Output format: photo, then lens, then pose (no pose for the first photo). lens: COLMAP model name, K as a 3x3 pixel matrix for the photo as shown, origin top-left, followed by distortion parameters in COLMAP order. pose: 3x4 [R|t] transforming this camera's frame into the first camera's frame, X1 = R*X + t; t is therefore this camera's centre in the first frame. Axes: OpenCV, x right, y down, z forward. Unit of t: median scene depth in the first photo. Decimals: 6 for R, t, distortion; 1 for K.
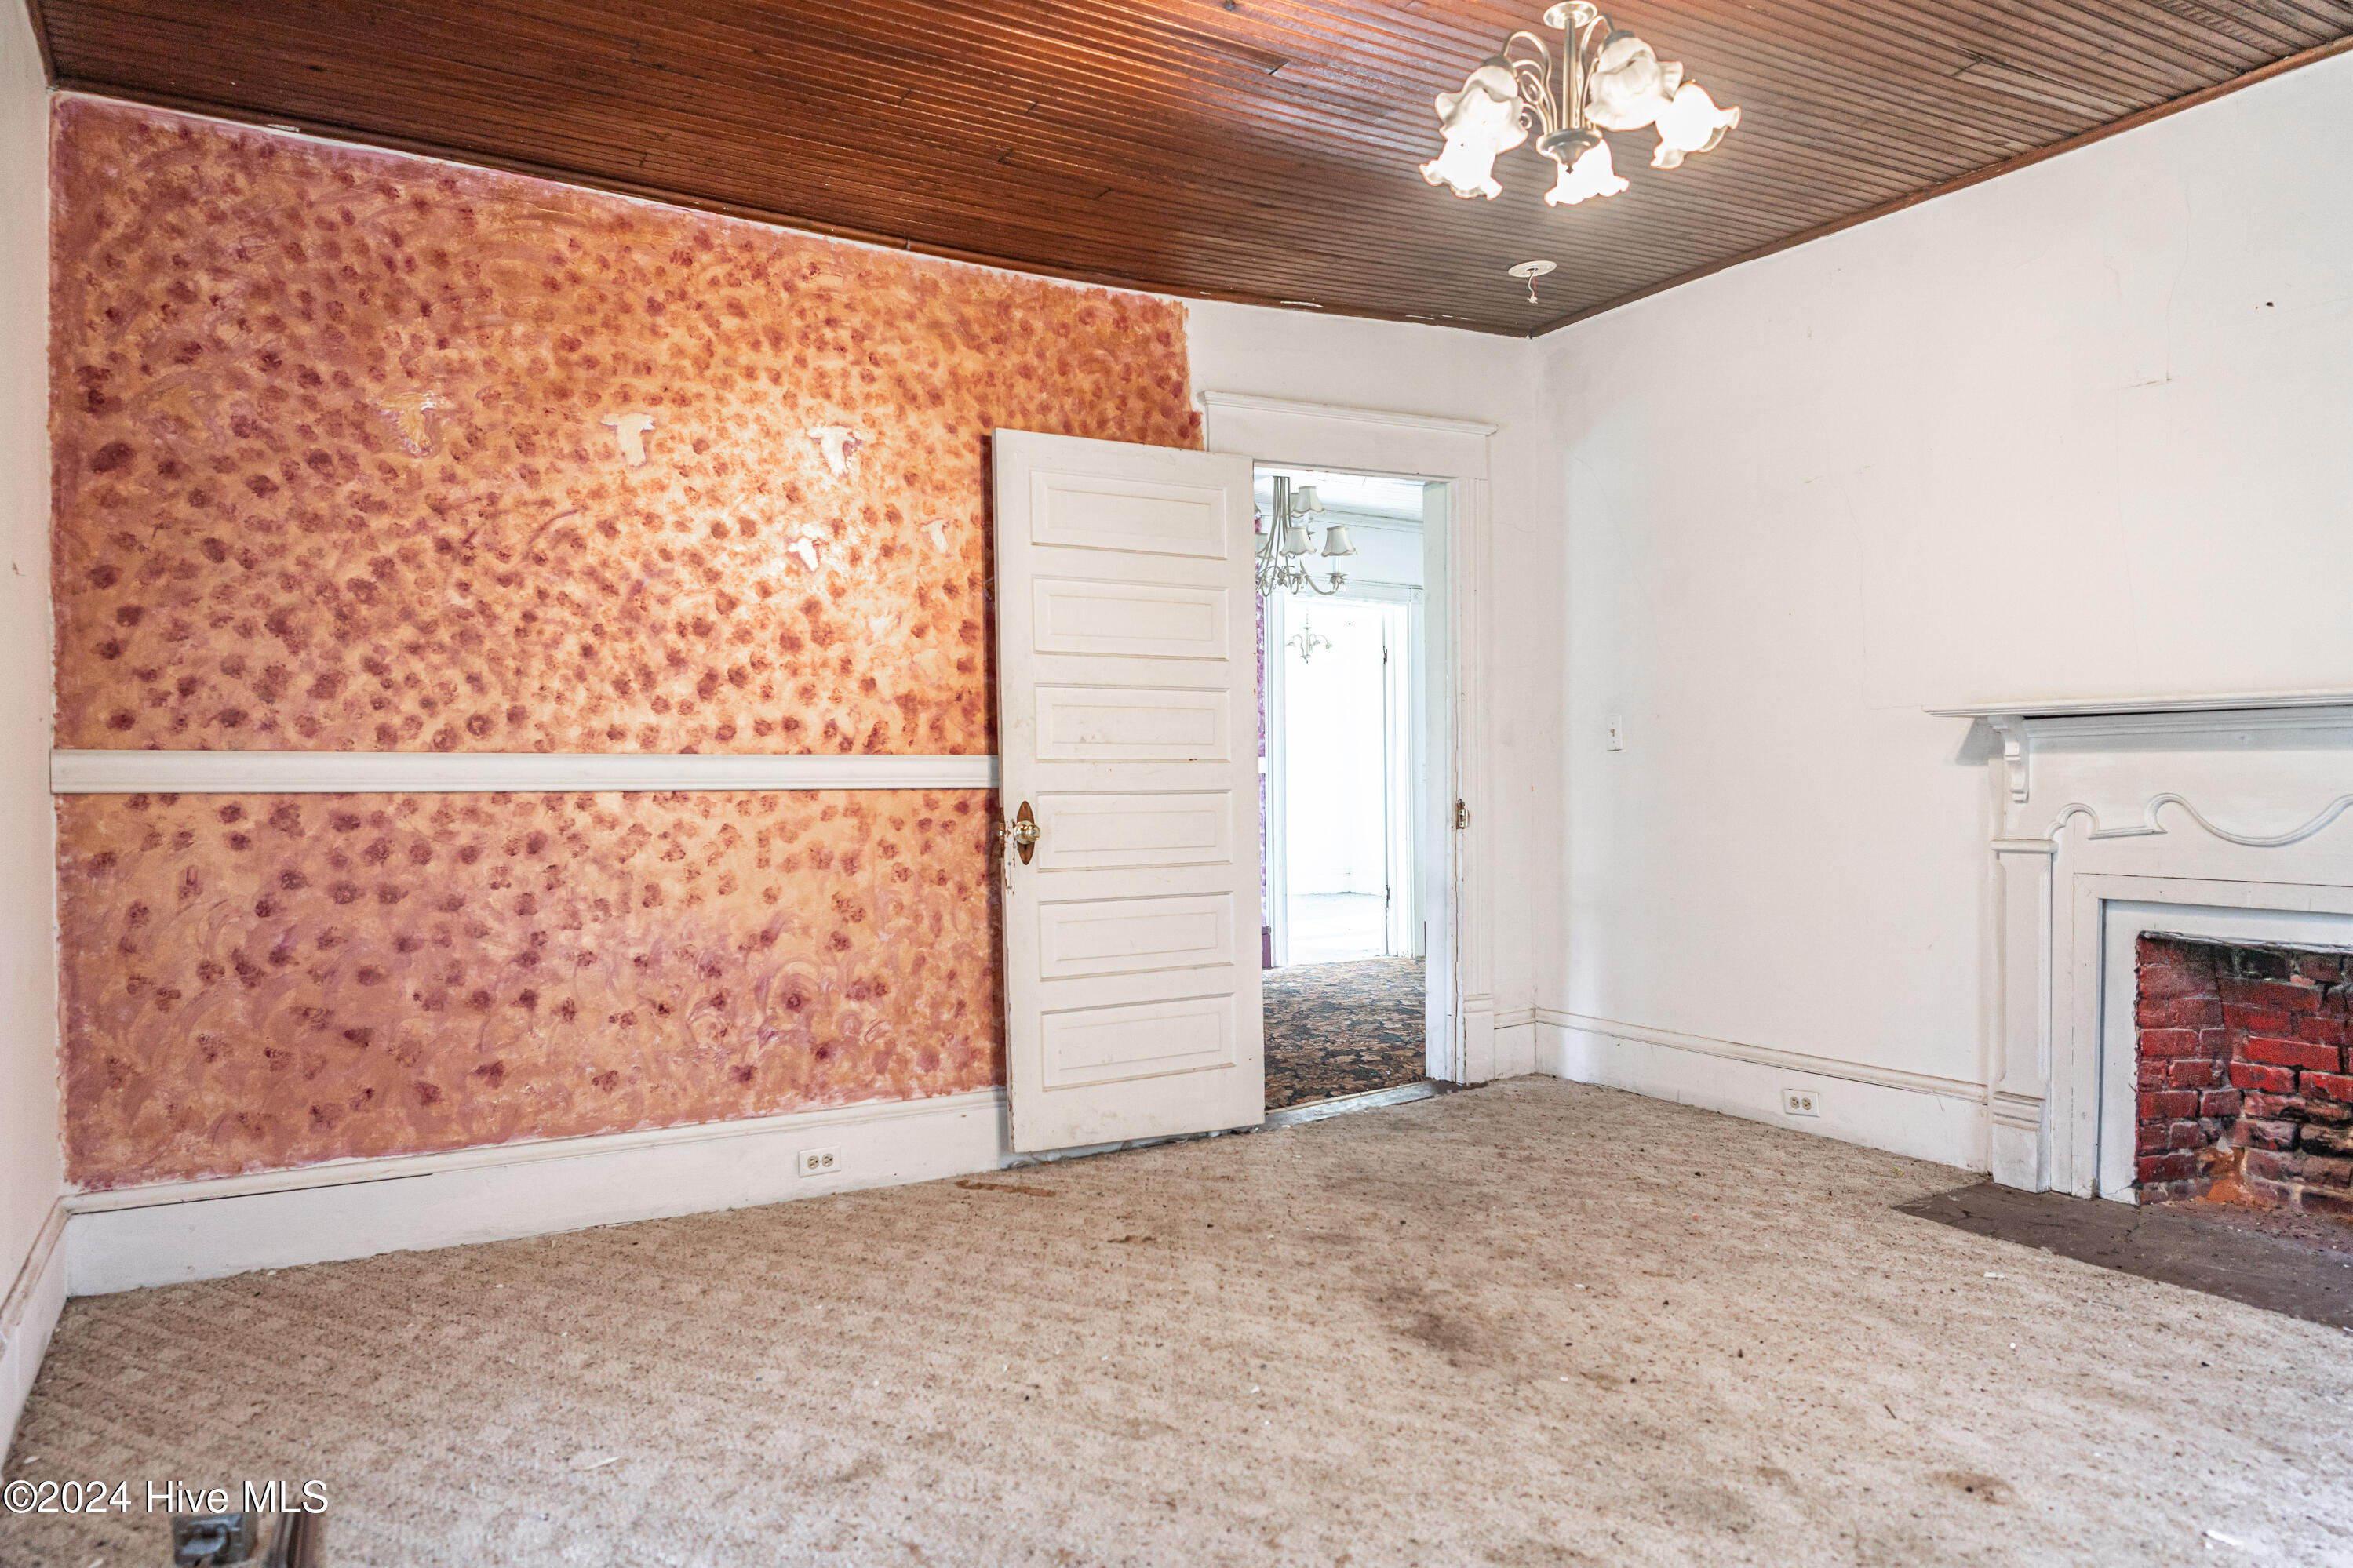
lens RADIAL K [[1569.0, 0, 1171.3], [0, 1569.0, 798.6], [0, 0, 1]] dist [-0.002477, 0.005858]
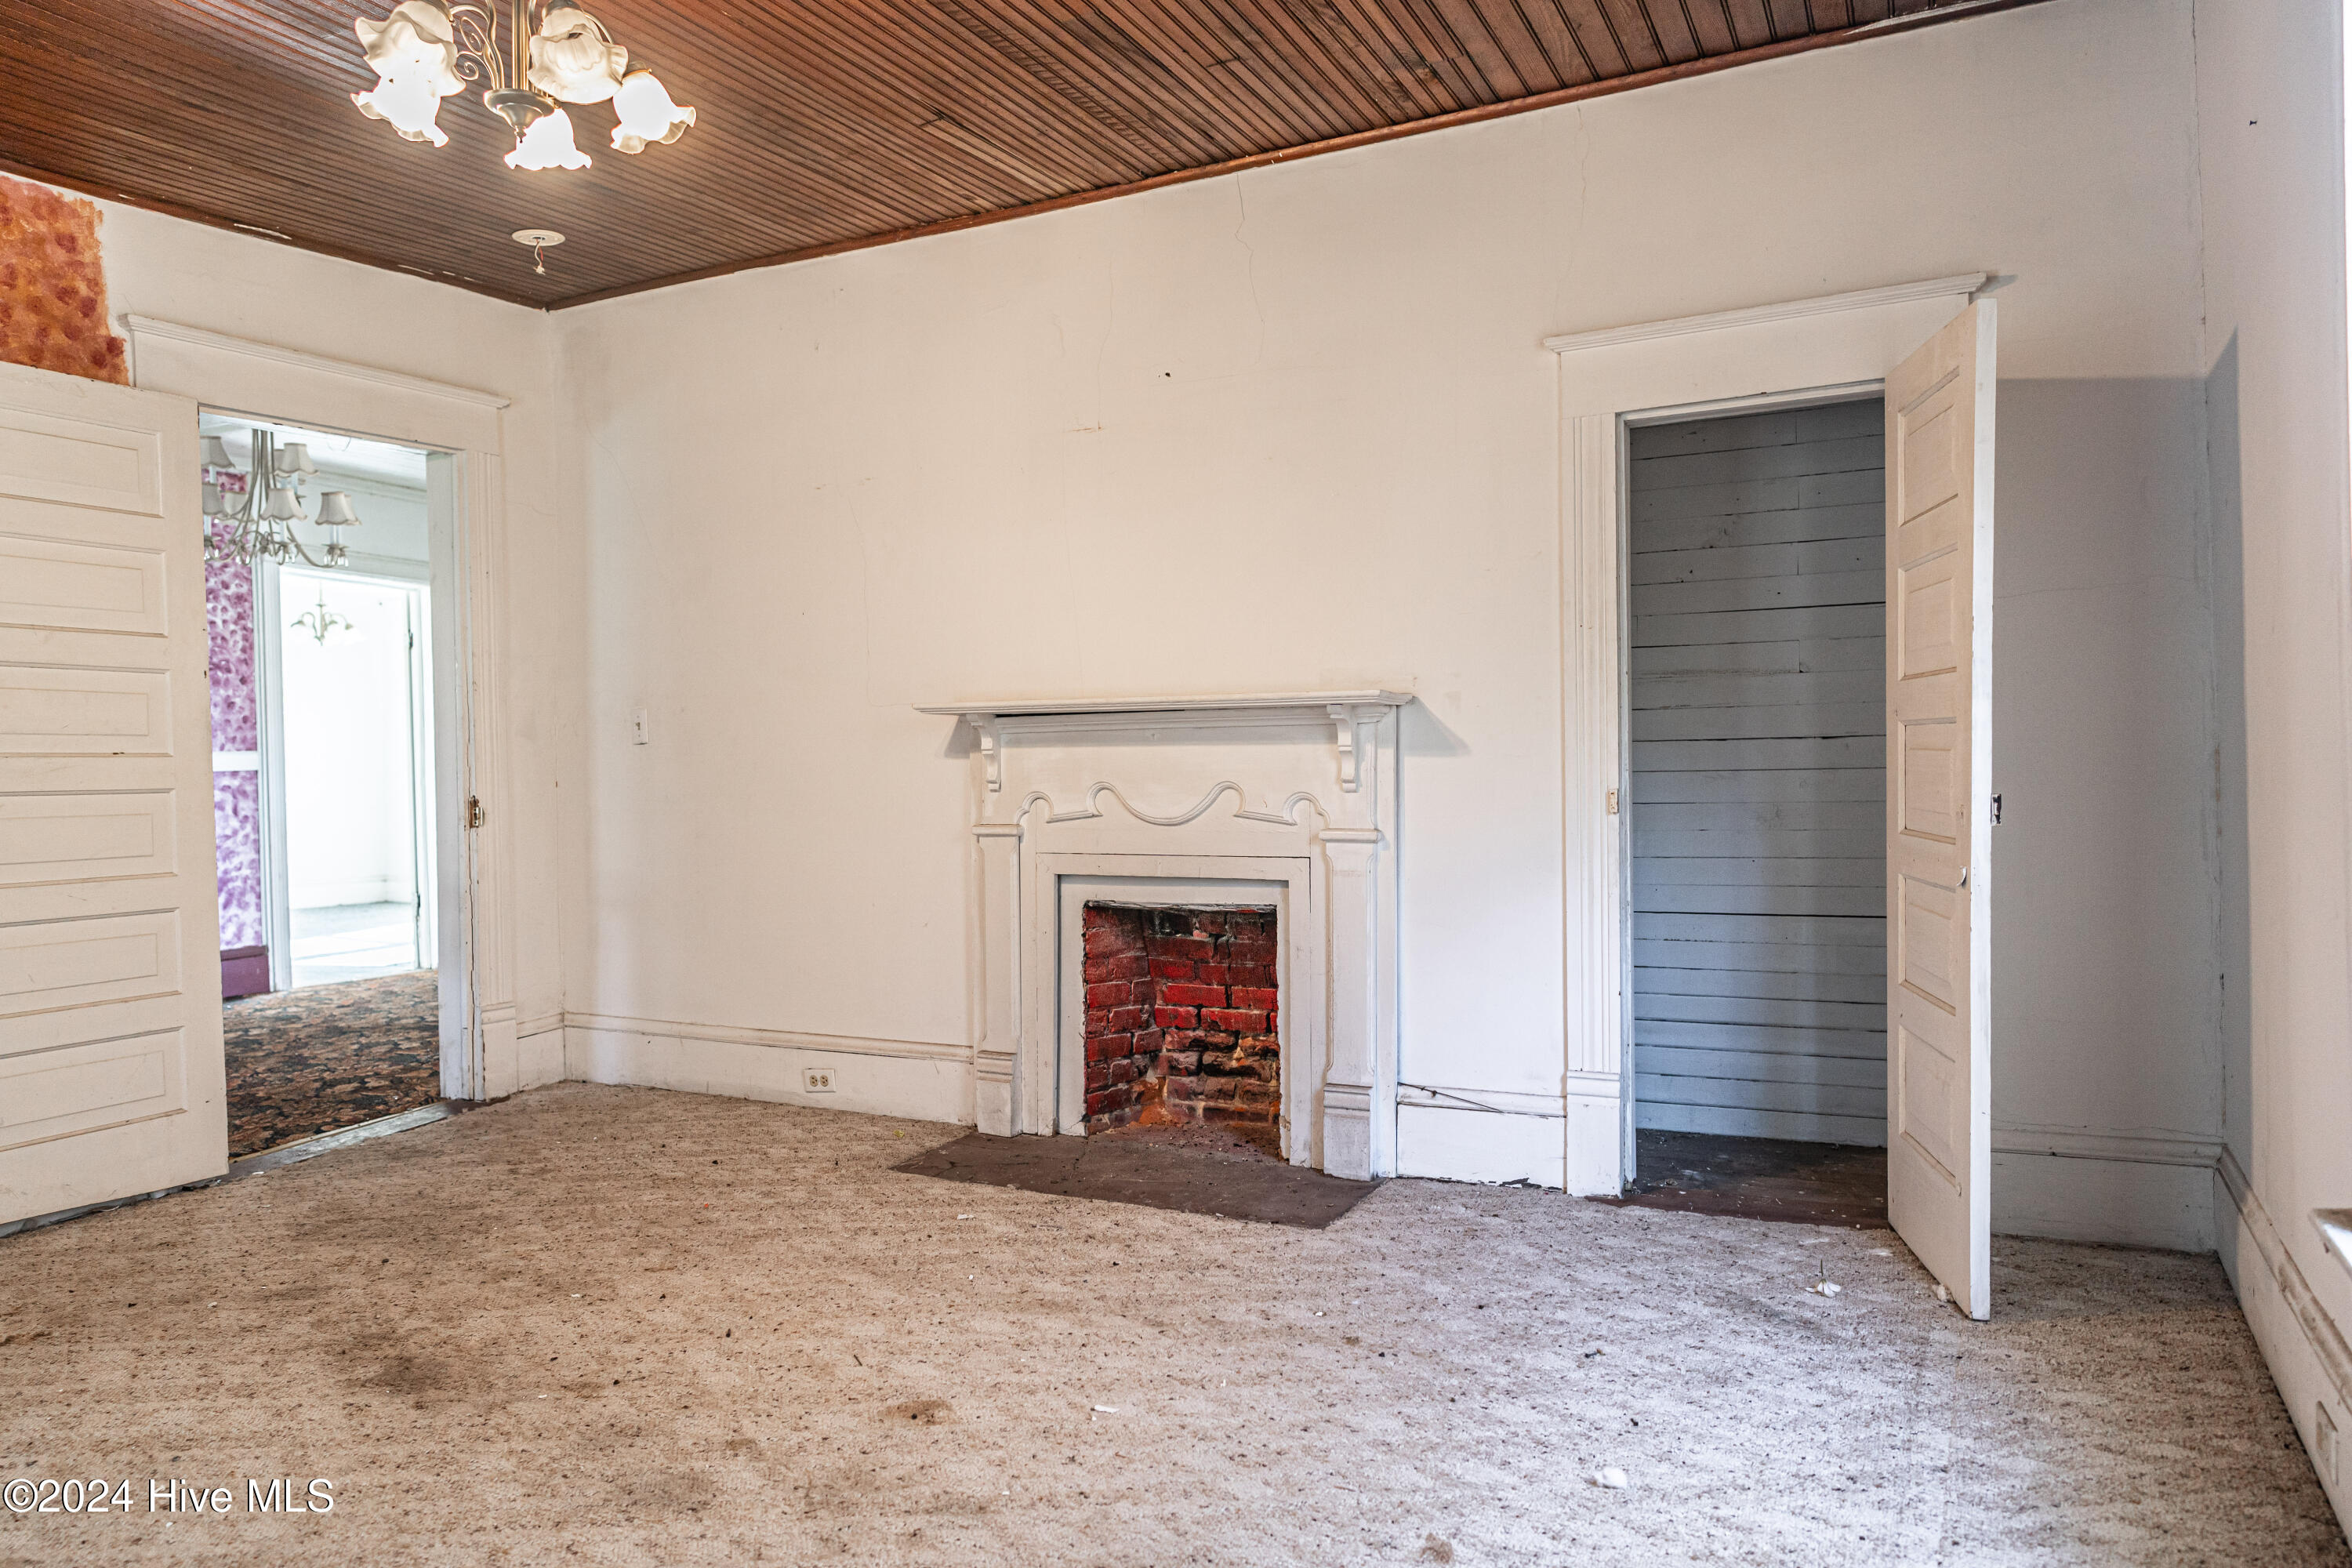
lens RADIAL K [[1568.6, 0, 1170.8], [0, 1568.6, 798.6], [0, 0, 1]] dist [-0.002477, 0.005858]
pose [[0.841373, -0.014776, 0.540252, 0.044639], [0.013301, 0.999890, 0.006633, 0.002221], [-0.540291, 0.001605, 0.841477, -0.011782]]
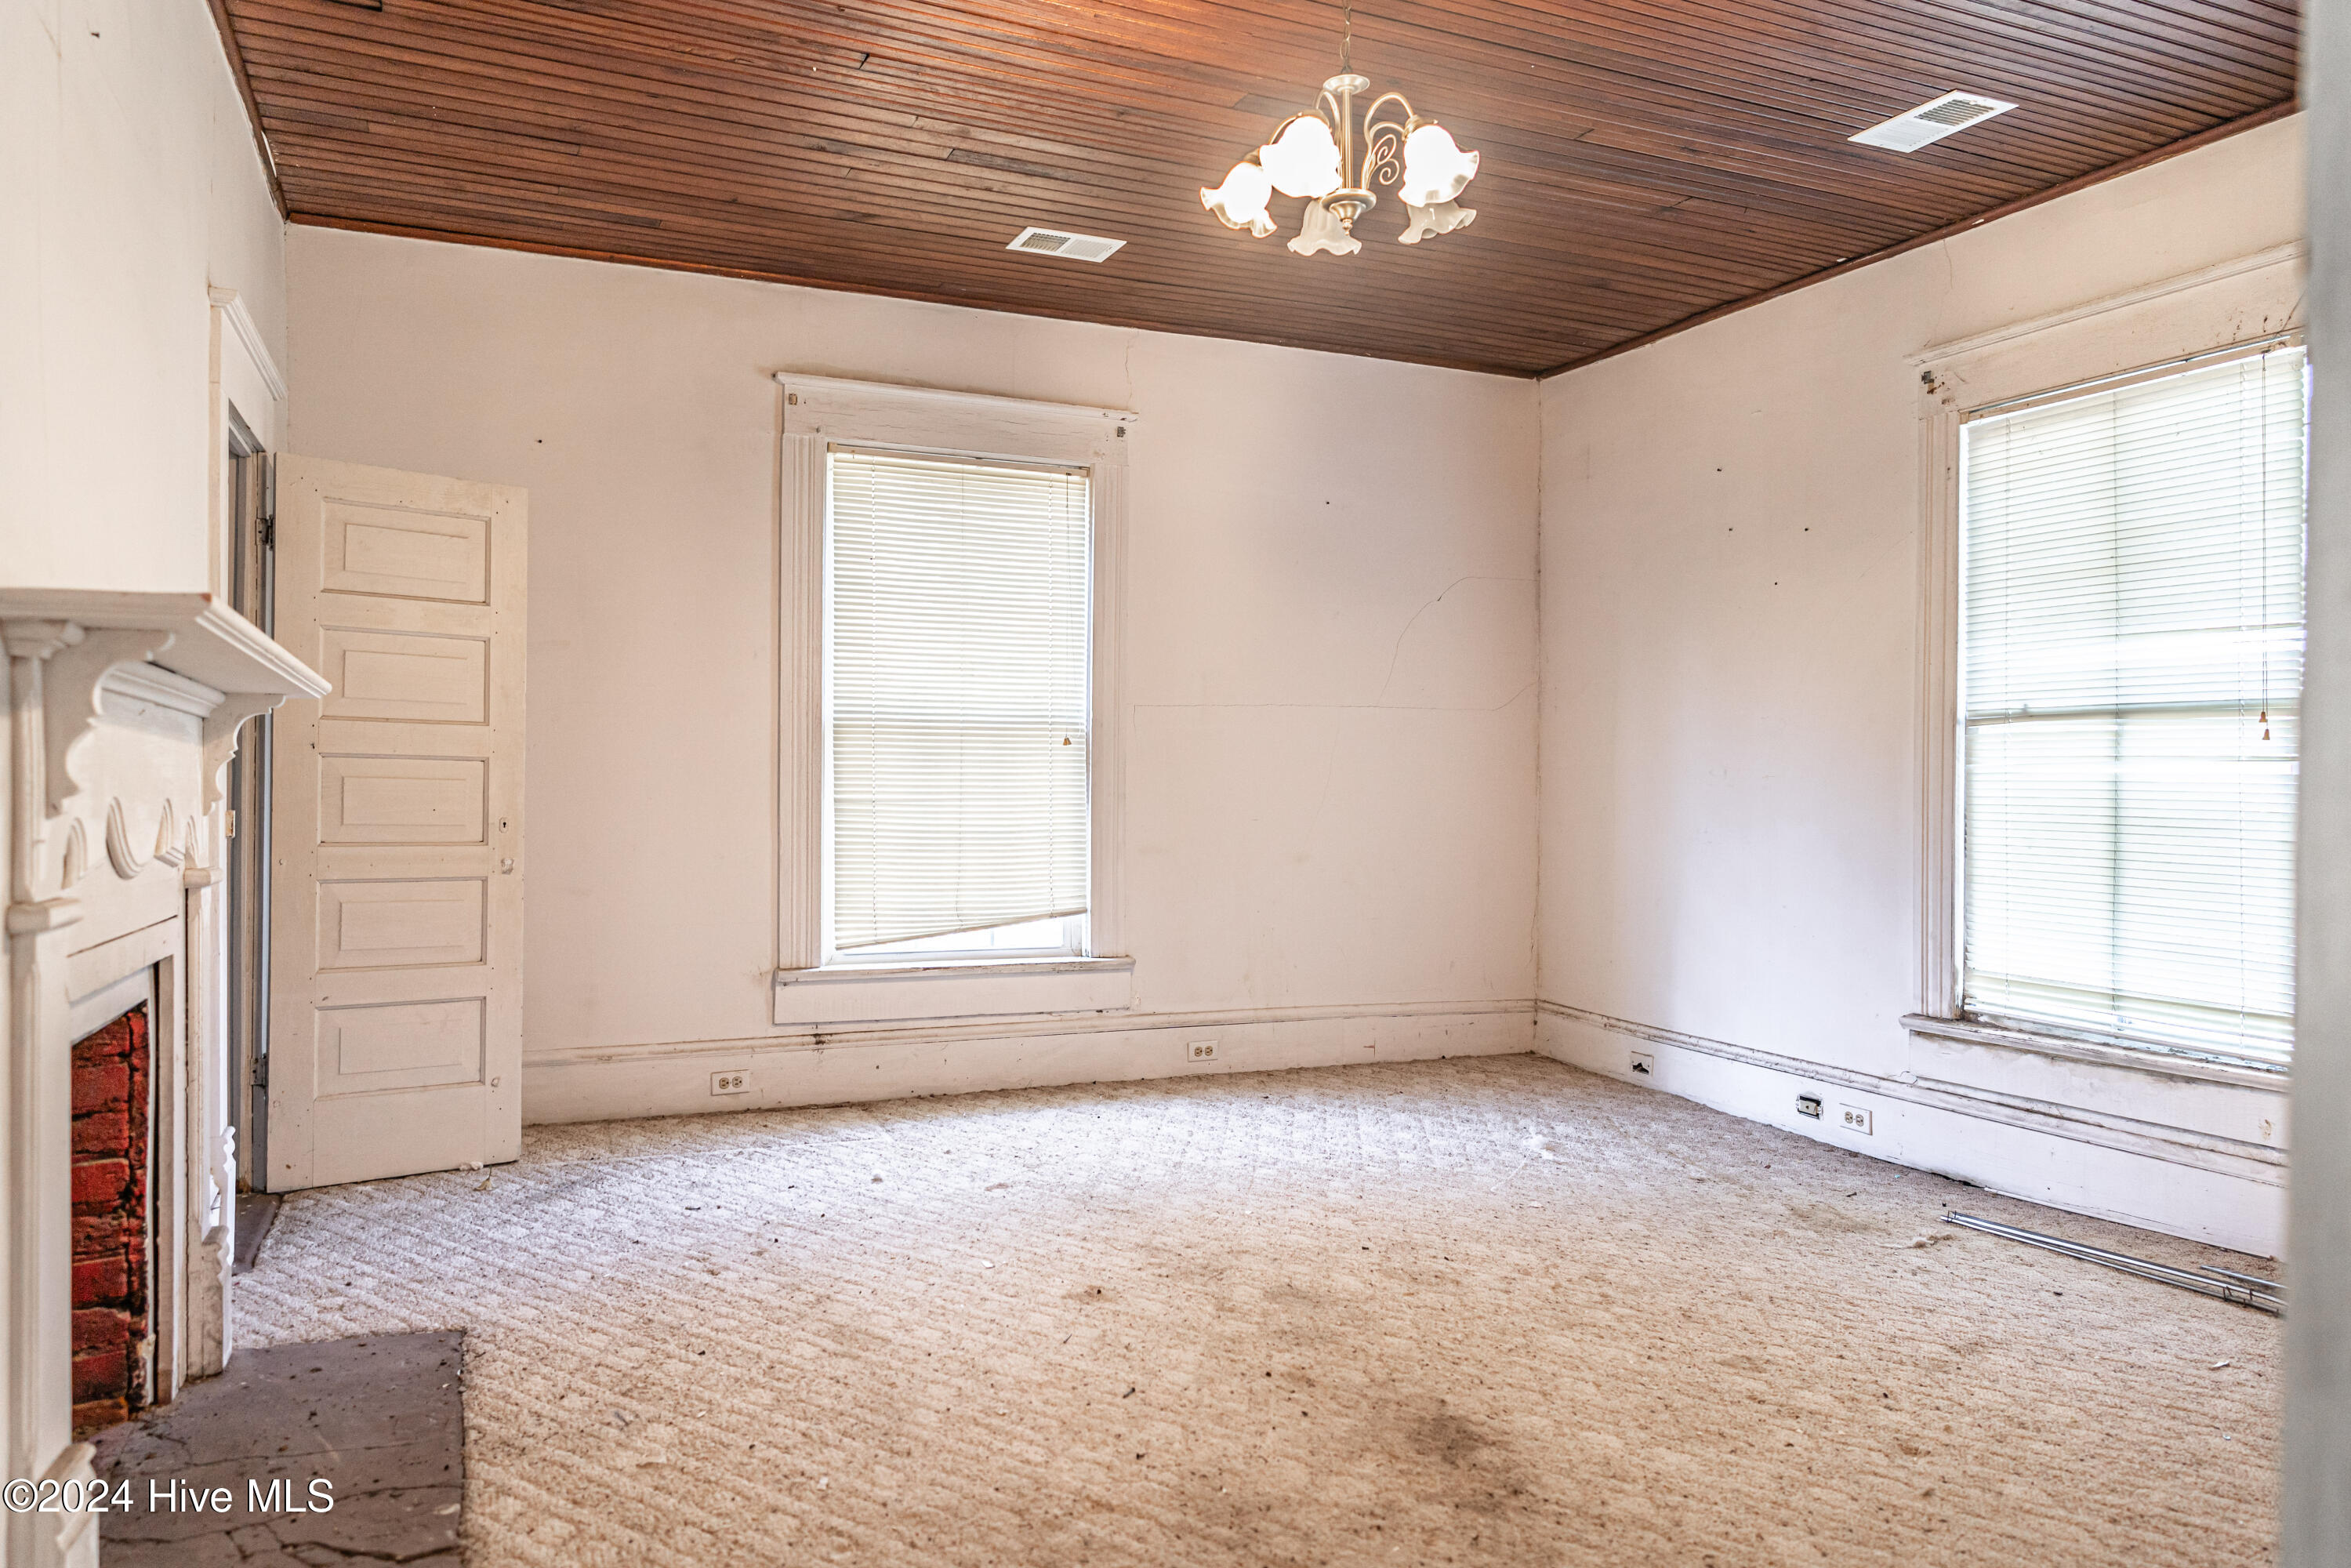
lens RADIAL K [[1568.0, 0, 1170.3], [0, 1568.0, 798.6], [0, 0, 1]] dist [-0.002477, 0.005858]
pose [[-0.994286, 0.004005, 0.106669, 0.183131], [0.004905, 0.999955, 0.008175, -0.004755], [-0.106632, 0.008651, -0.994261, 1.478363]]
